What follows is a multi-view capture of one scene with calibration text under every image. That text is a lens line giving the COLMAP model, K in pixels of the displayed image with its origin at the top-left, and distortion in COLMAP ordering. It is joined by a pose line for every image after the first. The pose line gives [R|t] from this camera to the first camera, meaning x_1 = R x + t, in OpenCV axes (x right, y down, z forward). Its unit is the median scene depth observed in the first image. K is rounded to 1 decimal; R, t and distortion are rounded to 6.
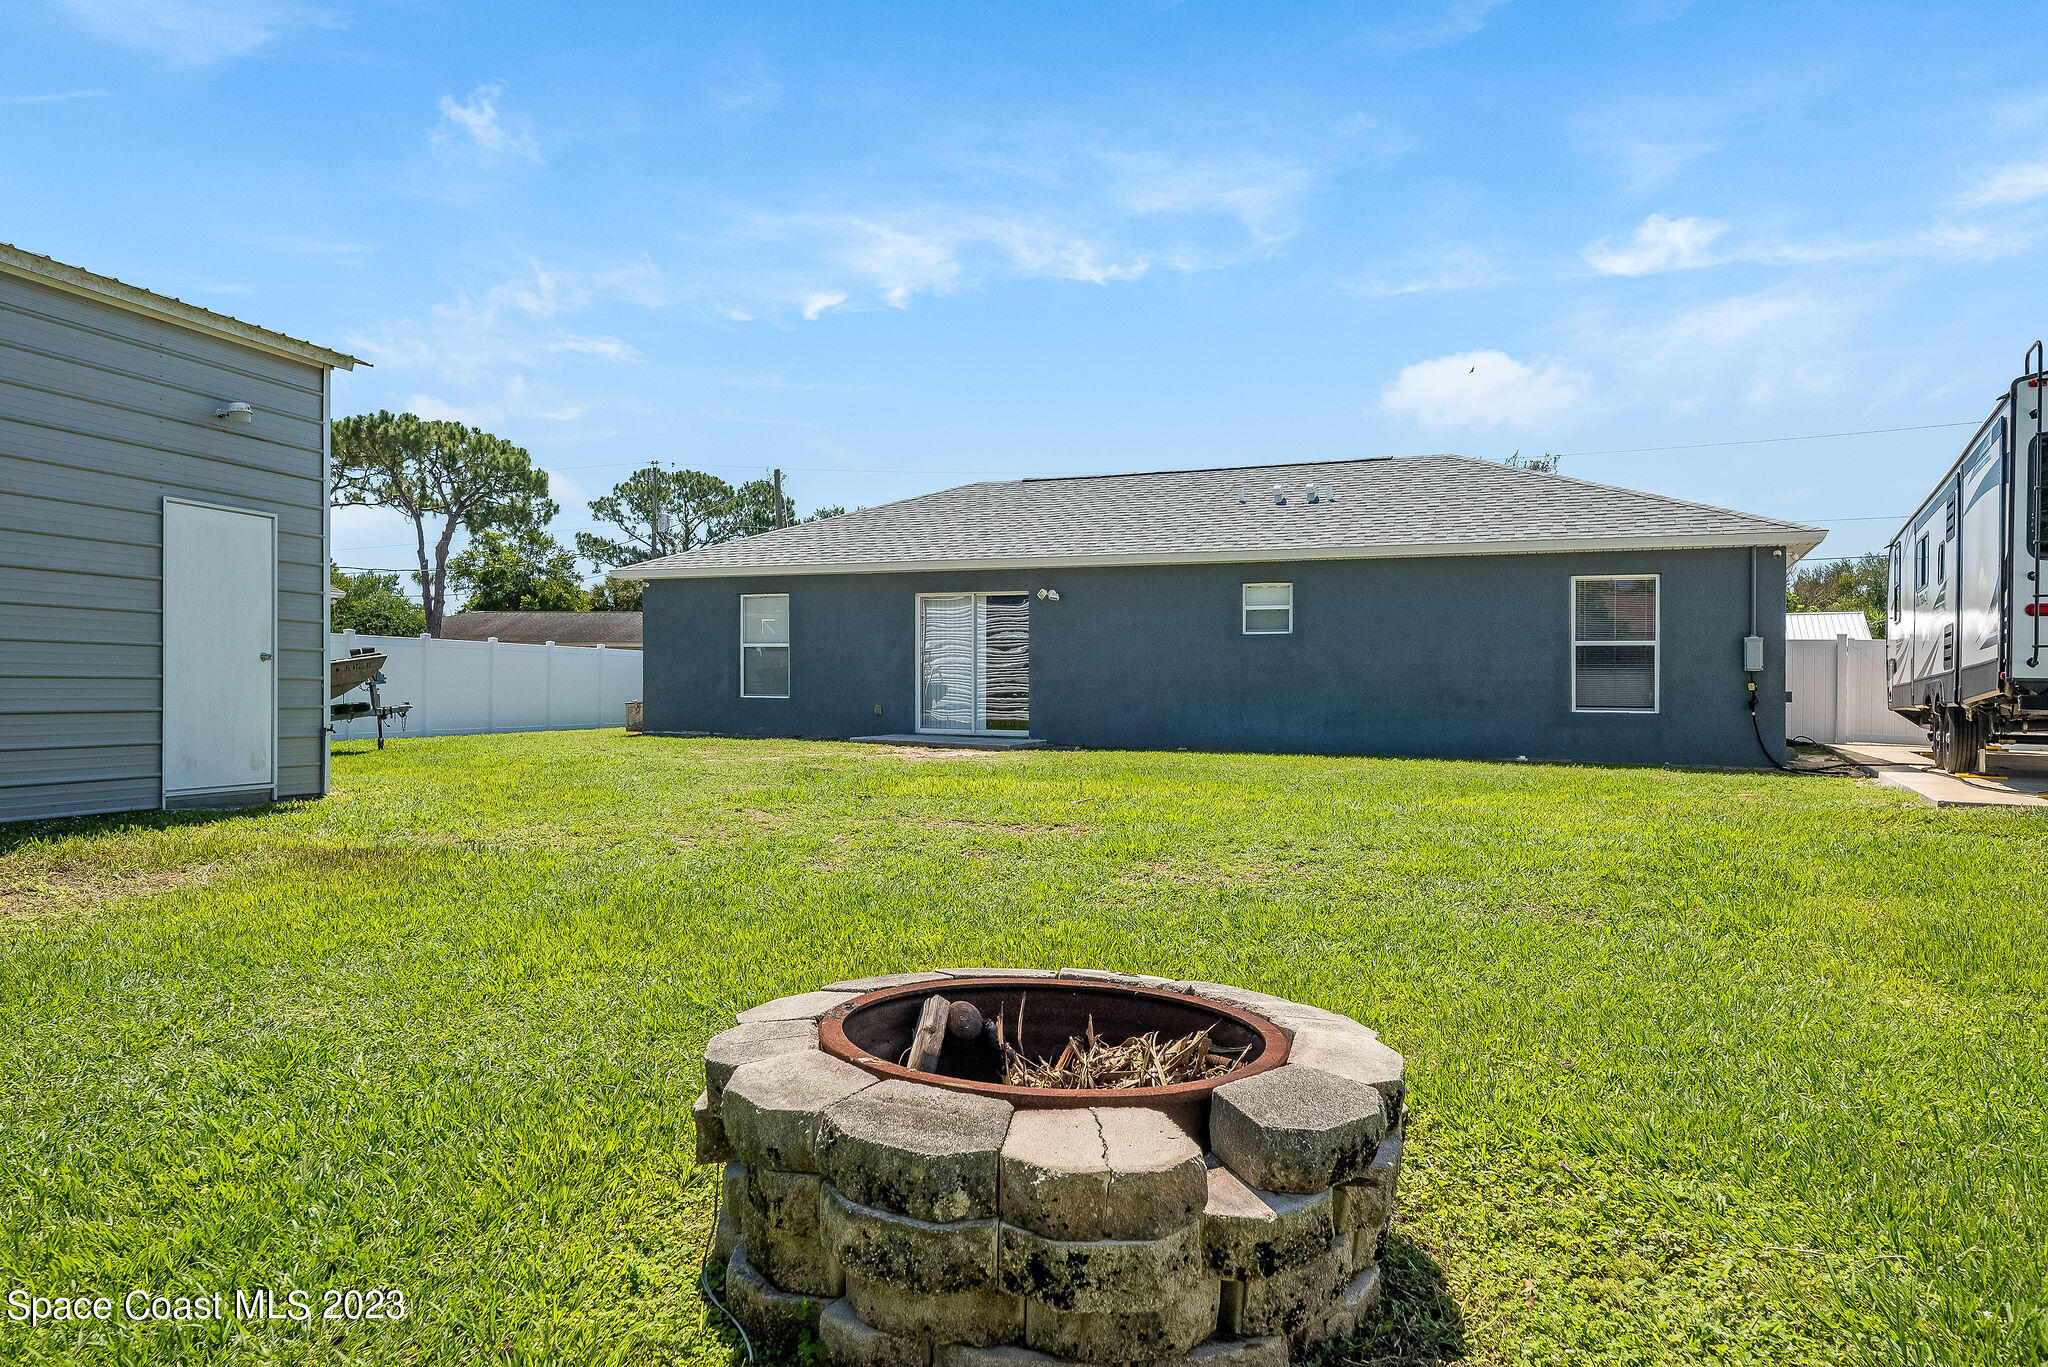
lens RADIAL K [[1359.3, 0, 1018.4], [0, 1359.3, 703.5], [0, 0, 1]] dist [0.004363, -0.000461]
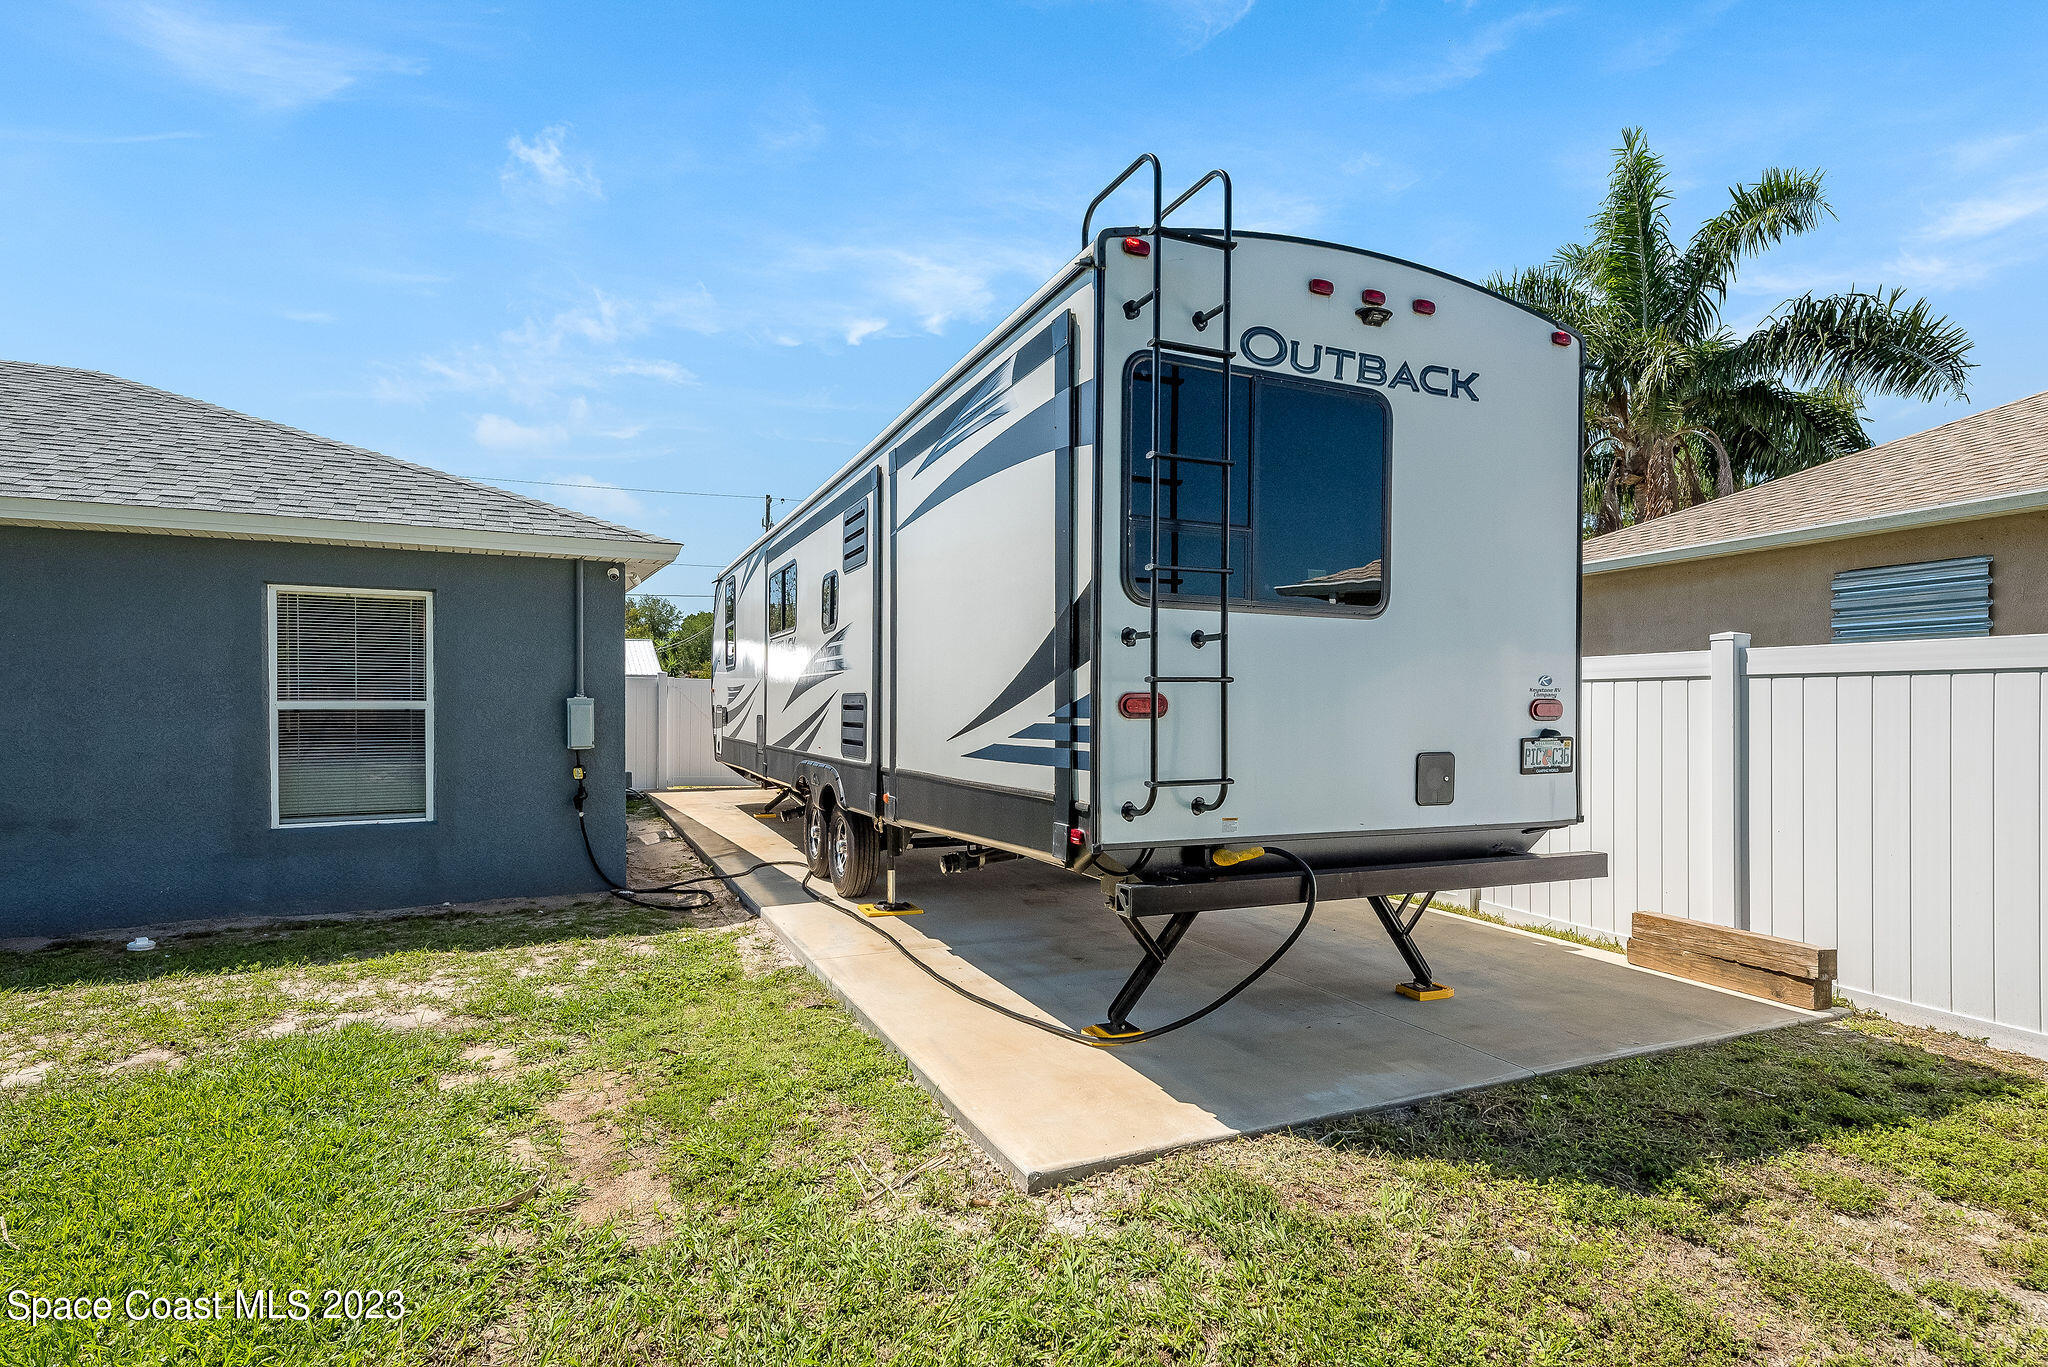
lens RADIAL K [[1038.7, 0, 1014.4], [0, 1038.7, 689.4], [0, 0, 1]] dist [-0.006475, -0.001237]
pose [[0.619928, -0.001104, 0.784658, 0.225249], [0.009581, 0.999935, -0.006163, -0.038541], [-0.784600, 0.011338, 0.619899, 0.426849]]
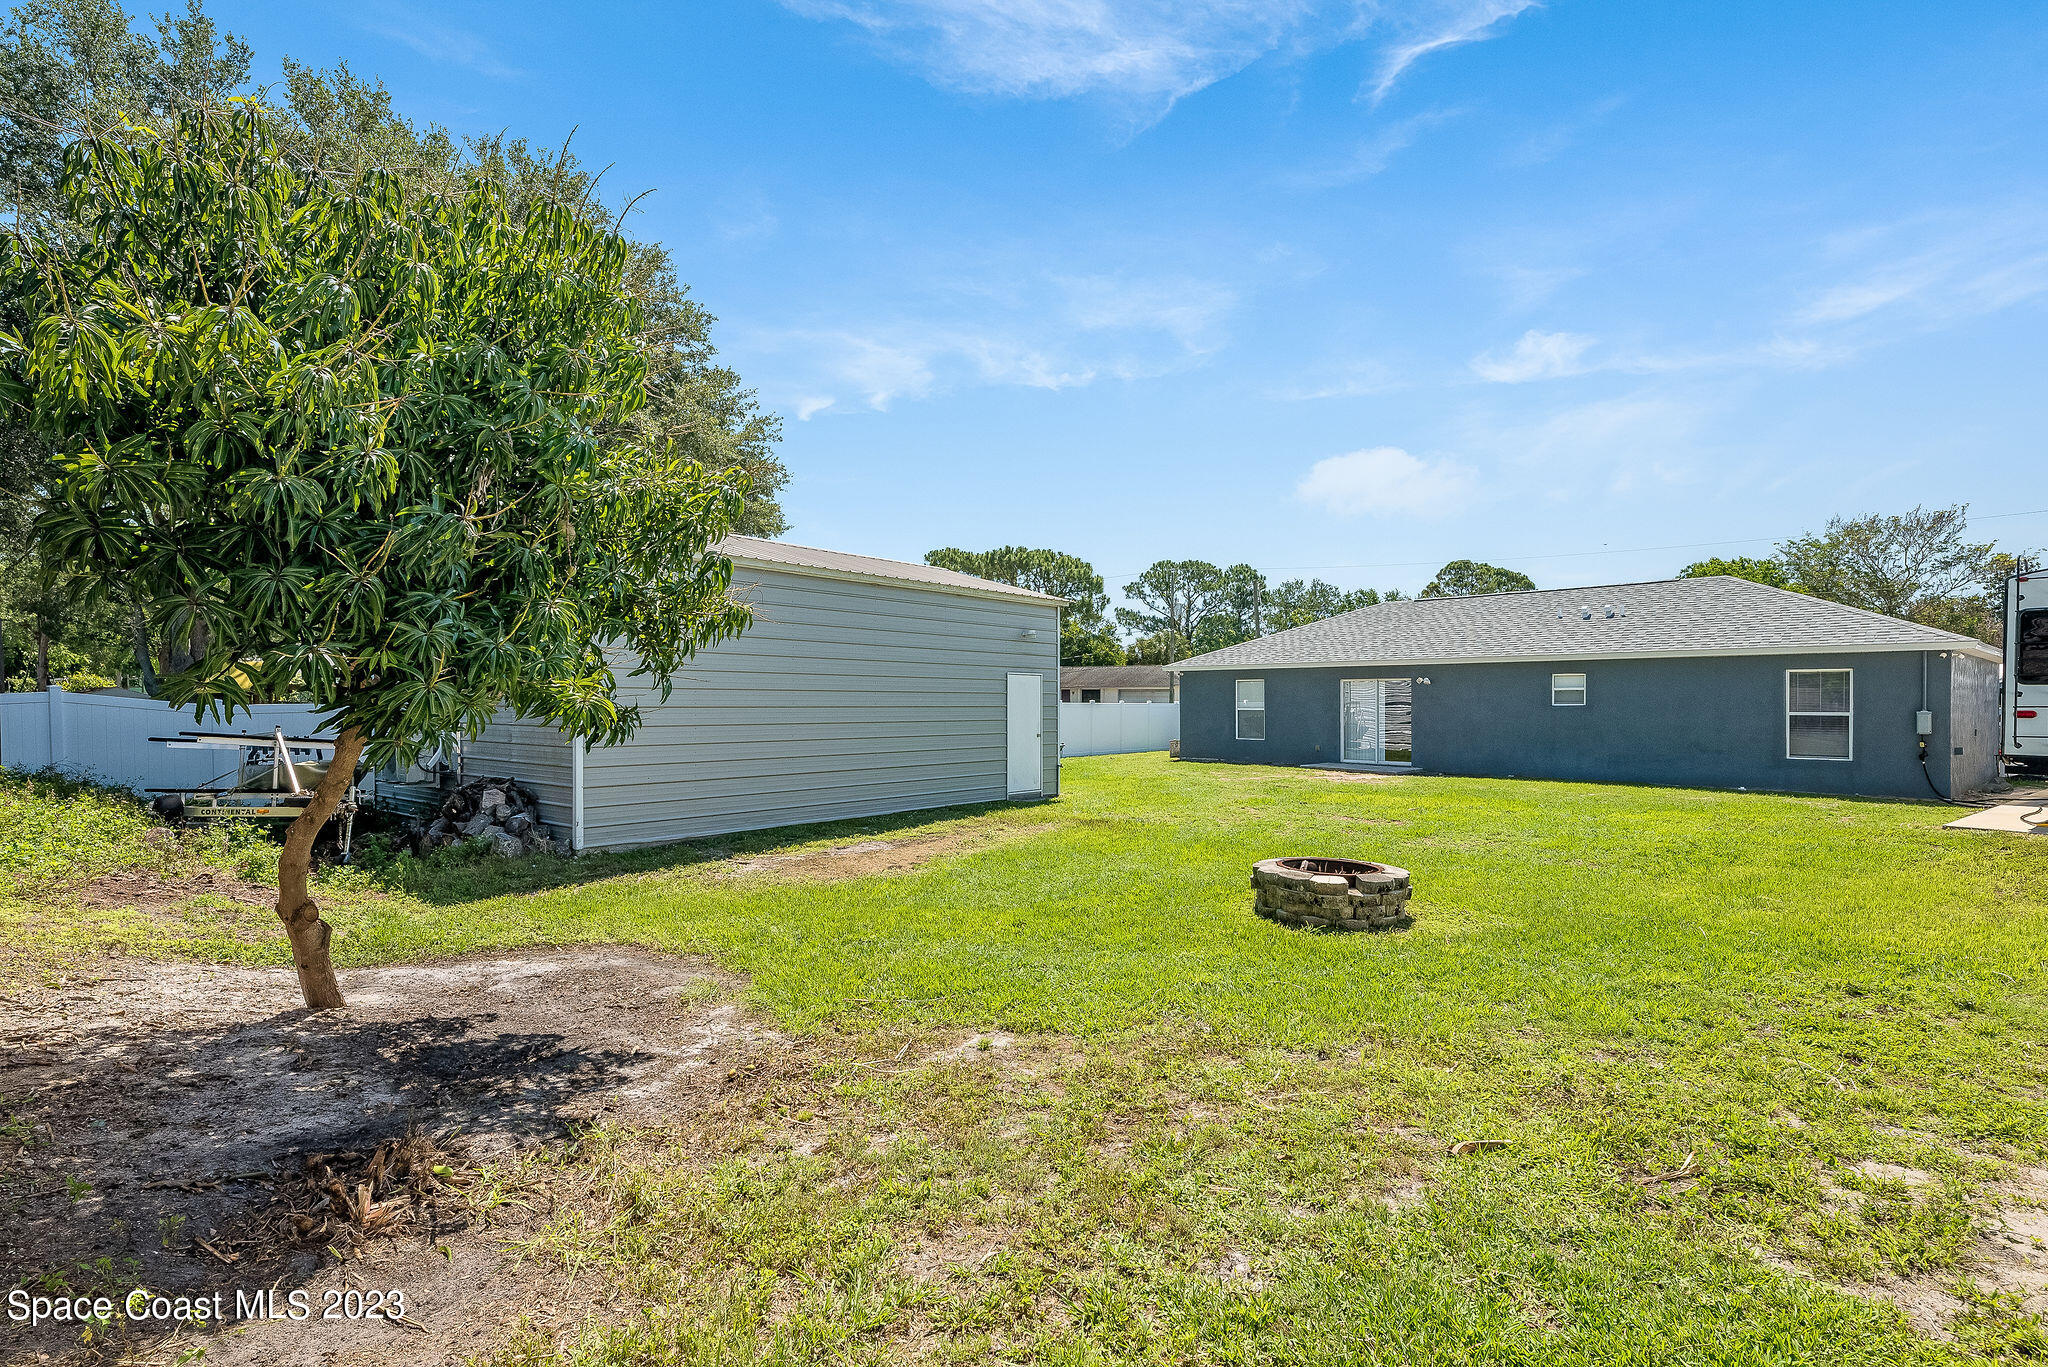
lens RADIAL K [[1038.7, 0, 1008.1], [0, 1038.7, 729.0], [0, 0, 1]] dist [-0.006475, -0.001237]
pose [[0.918740, 0.004274, -0.394840, 0.054203], [0.000297, 0.999934, 0.011514, -0.034709], [0.394863, -0.010696, 0.918678, -0.347863]]
